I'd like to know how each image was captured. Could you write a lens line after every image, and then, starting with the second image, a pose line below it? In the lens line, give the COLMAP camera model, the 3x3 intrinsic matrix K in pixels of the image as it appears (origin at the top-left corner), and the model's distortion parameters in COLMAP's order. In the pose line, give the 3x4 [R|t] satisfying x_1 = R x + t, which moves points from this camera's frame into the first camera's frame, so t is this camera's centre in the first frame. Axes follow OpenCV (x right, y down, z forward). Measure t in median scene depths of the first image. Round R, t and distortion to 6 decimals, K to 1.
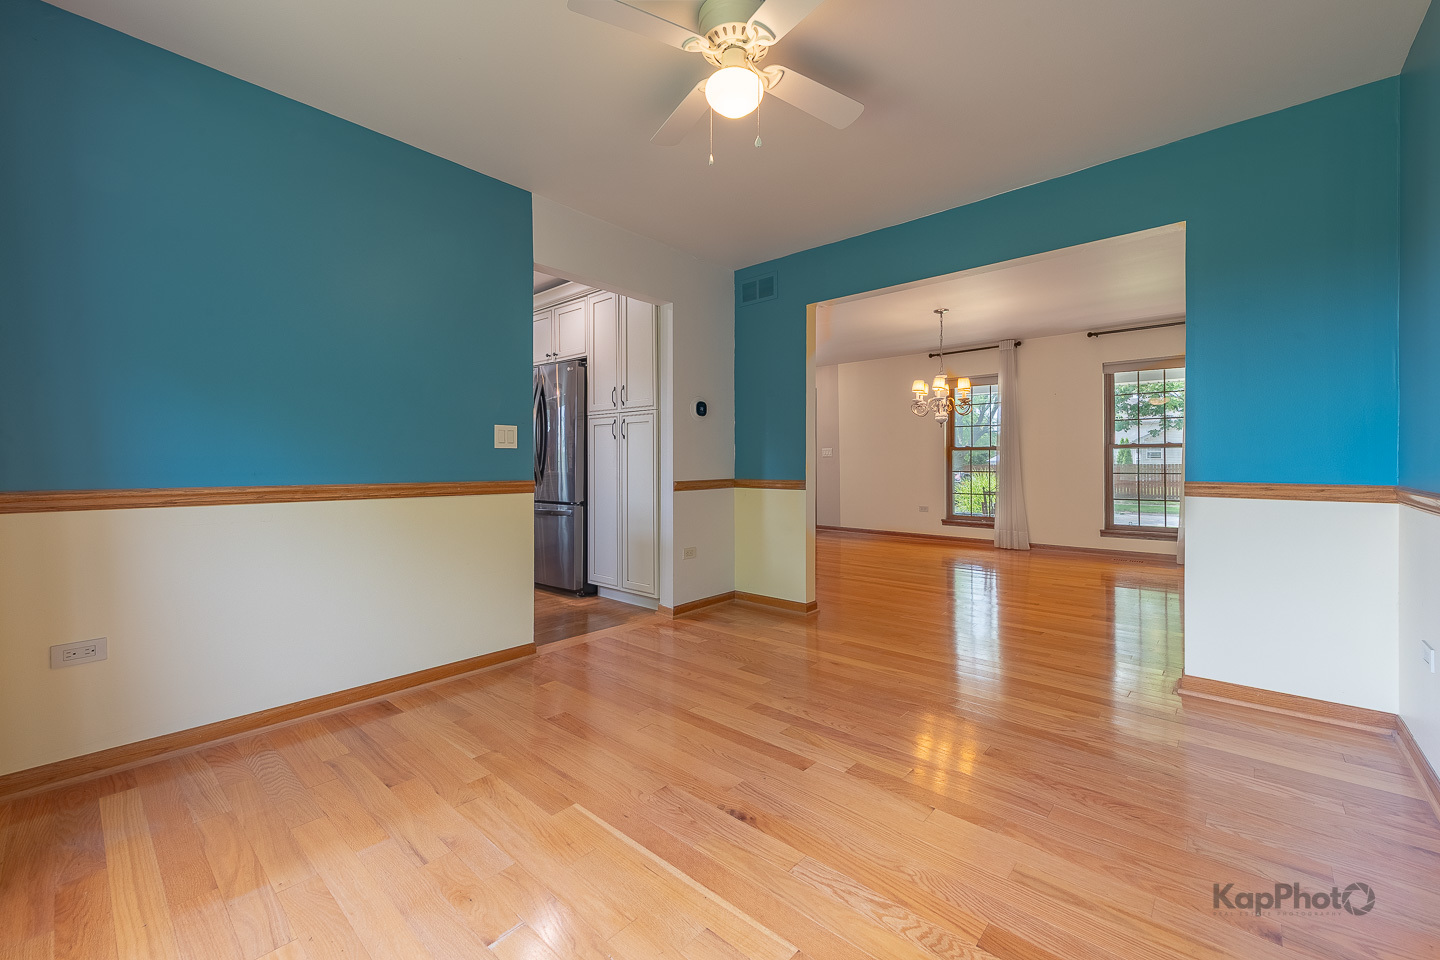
lens RADIAL K [[579.2, 0, 744.1], [0, 579.2, 468.1], [0, 0, 1]] dist [0.015394, -0.001574]
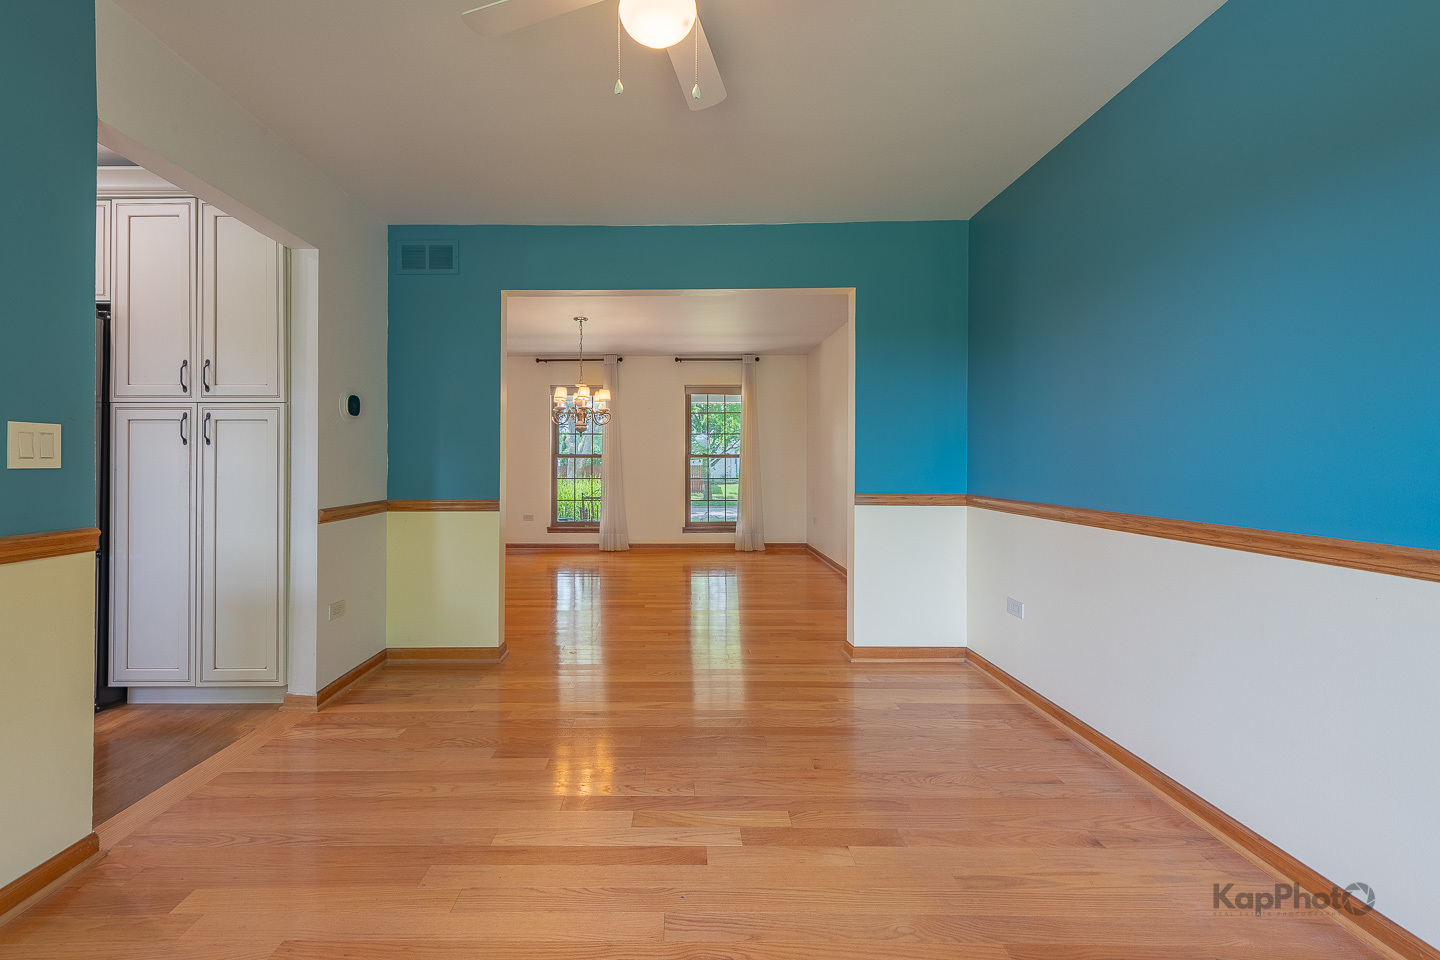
lens RADIAL K [[579.2, 0, 718.6], [0, 579.2, 467.4], [0, 0, 1]] dist [0.015394, -0.001574]
pose [[0.767029, -0.000329, 0.641612, -0.188658], [0.004657, 0.999976, -0.005055, -0.019705], [-0.641595, 0.006865, 0.767013, 0.154904]]
